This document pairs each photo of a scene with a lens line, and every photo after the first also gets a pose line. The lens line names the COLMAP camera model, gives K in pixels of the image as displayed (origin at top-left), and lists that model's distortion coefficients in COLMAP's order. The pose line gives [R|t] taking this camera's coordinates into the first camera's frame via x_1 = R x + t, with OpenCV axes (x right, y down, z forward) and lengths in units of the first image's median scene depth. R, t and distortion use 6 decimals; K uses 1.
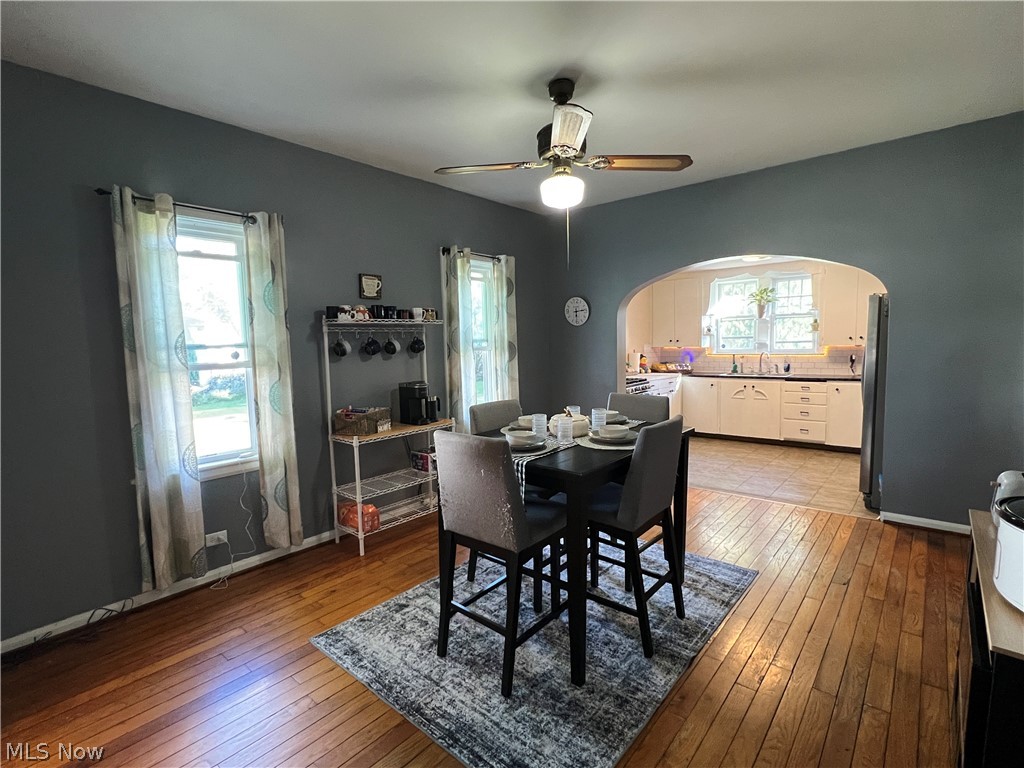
lens RADIAL K [[497.1, 0, 506.9], [0, 497.1, 385.0], [0, 0, 1]] dist [-0.000500, 0.000208]
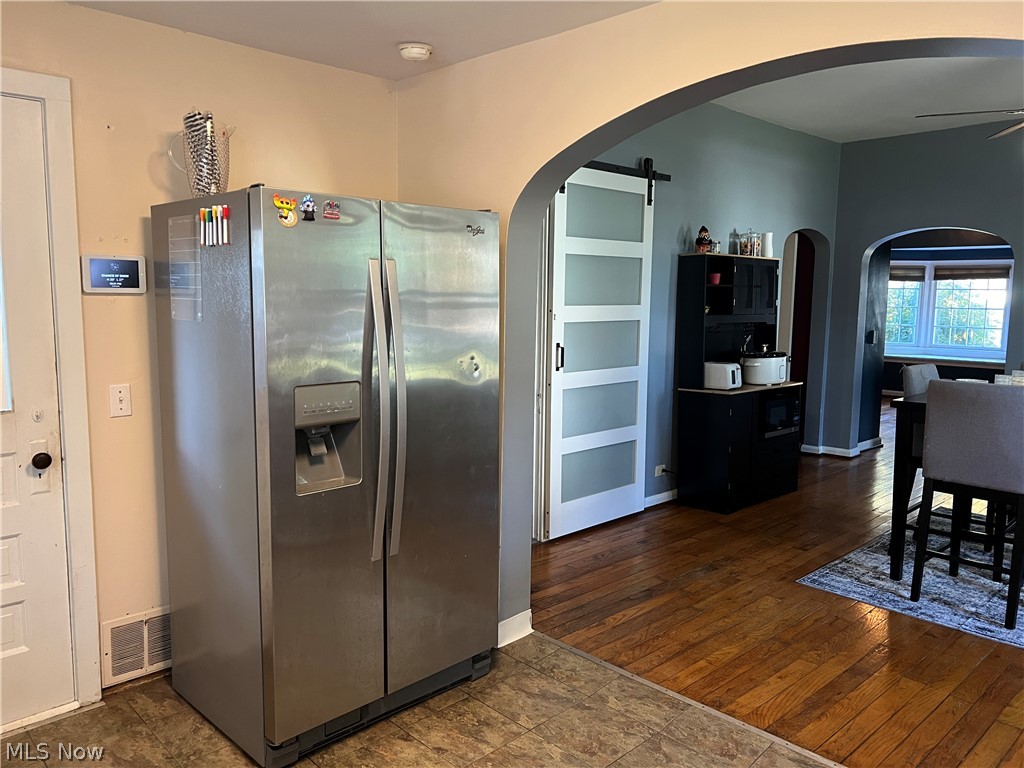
lens RADIAL K [[765.9, 0, 515.6], [0, 765.9, 387.6], [0, 0, 1]] dist [0.065709, -0.076078]
pose [[-0.995892, 0.003511, 0.090481, 0.417122], [0.022980, 0.976334, 0.215046, -0.111026], [-0.087585, 0.216241, -0.972403, 1.086485]]
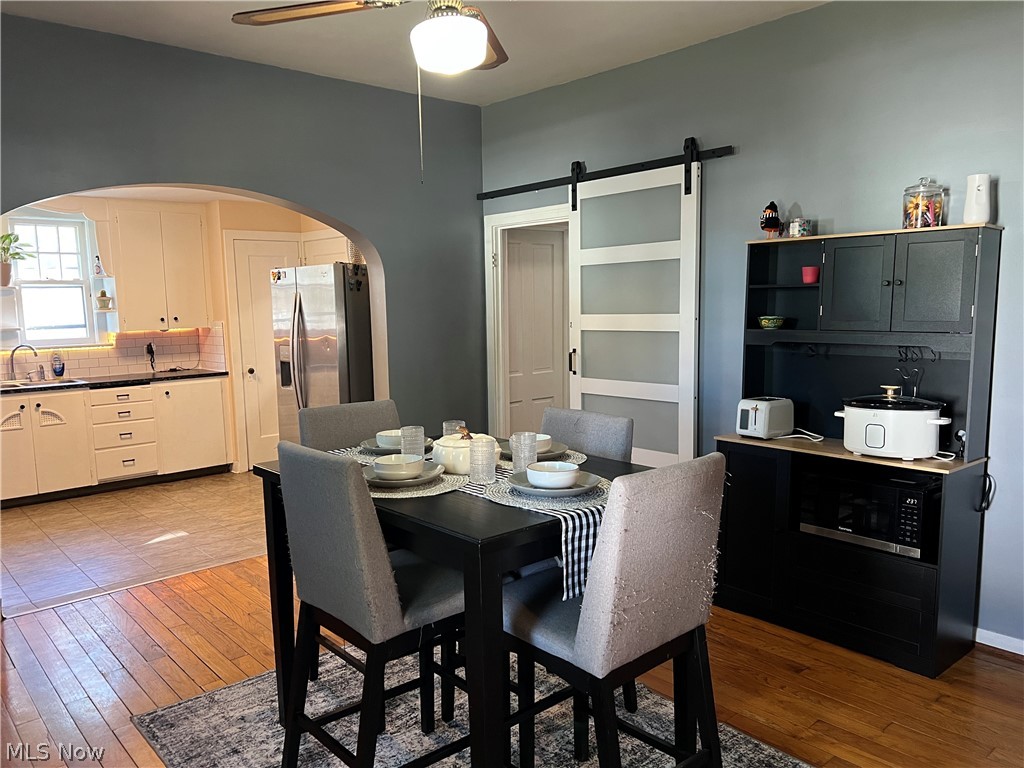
lens RADIAL K [[764.8, 0, 511.9], [0, 764.8, 400.3], [0, 0, 1]] dist [0.014237, -0.005236]
pose [[0.132912, -0.102486, 0.985815, -0.318197], [0.108360, 0.990180, 0.088330, -0.022344], [-0.985187, 0.095082, 0.142712, 0.352065]]
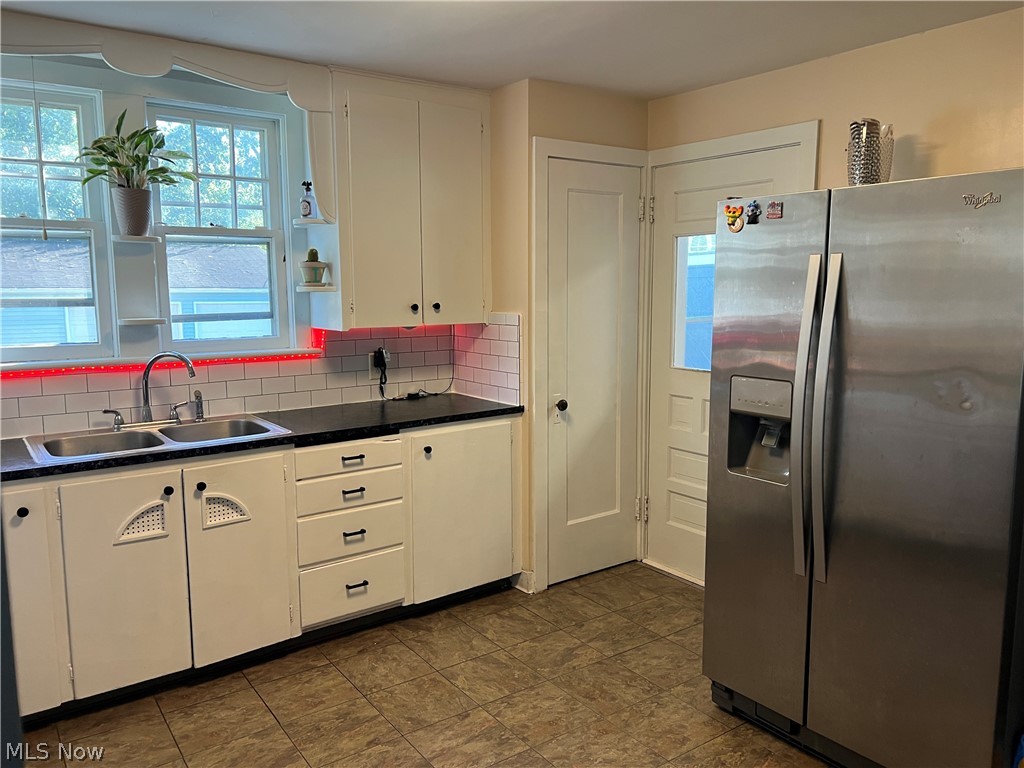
lens RADIAL K [[765.9, 0, 515.6], [0, 765.9, 387.6], [0, 0, 1]] dist [0.065709, -0.076078]
pose [[0.231939, -0.105239, 0.967021, 0.139464], [0.086430, 0.992428, 0.087274, -0.075270], [-0.968883, 0.063337, 0.239278, 0.764187]]
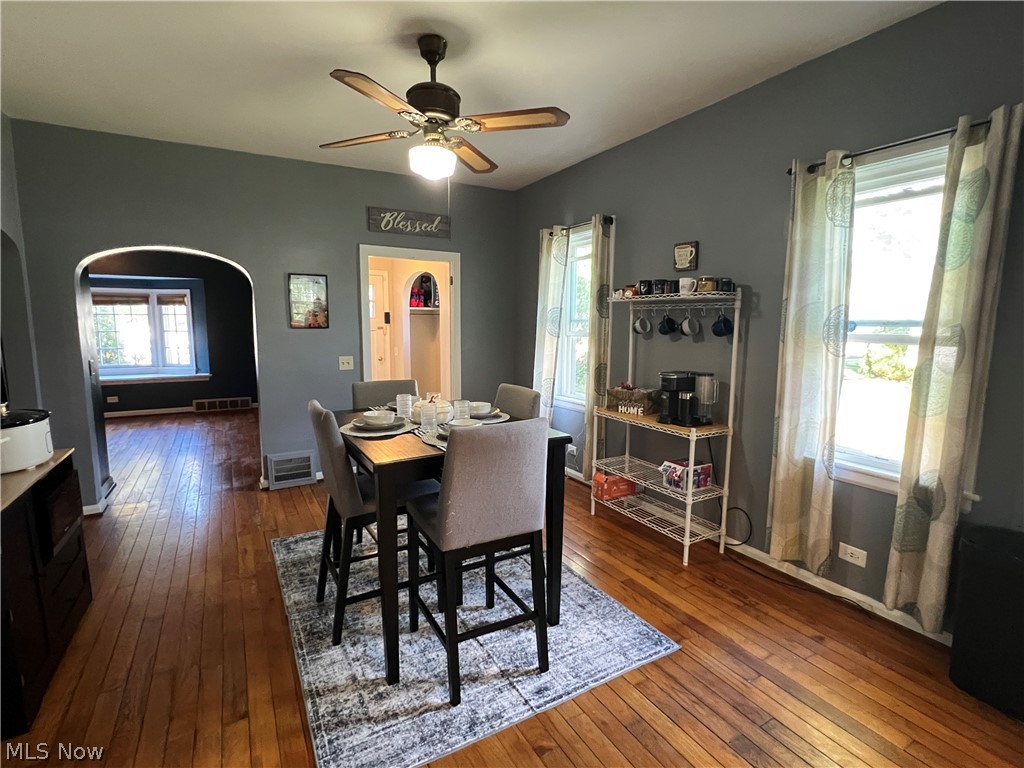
lens RADIAL K [[497.1, 0, 506.9], [0, 497.1, 385.0], [0, 0, 1]] dist [-0.000500, 0.000208]
pose [[-0.334846, 0.144672, -0.931100, 0.412465], [-0.083779, 0.979659, 0.182346, -0.066971], [0.938541, 0.139064, -0.315915, 0.617847]]
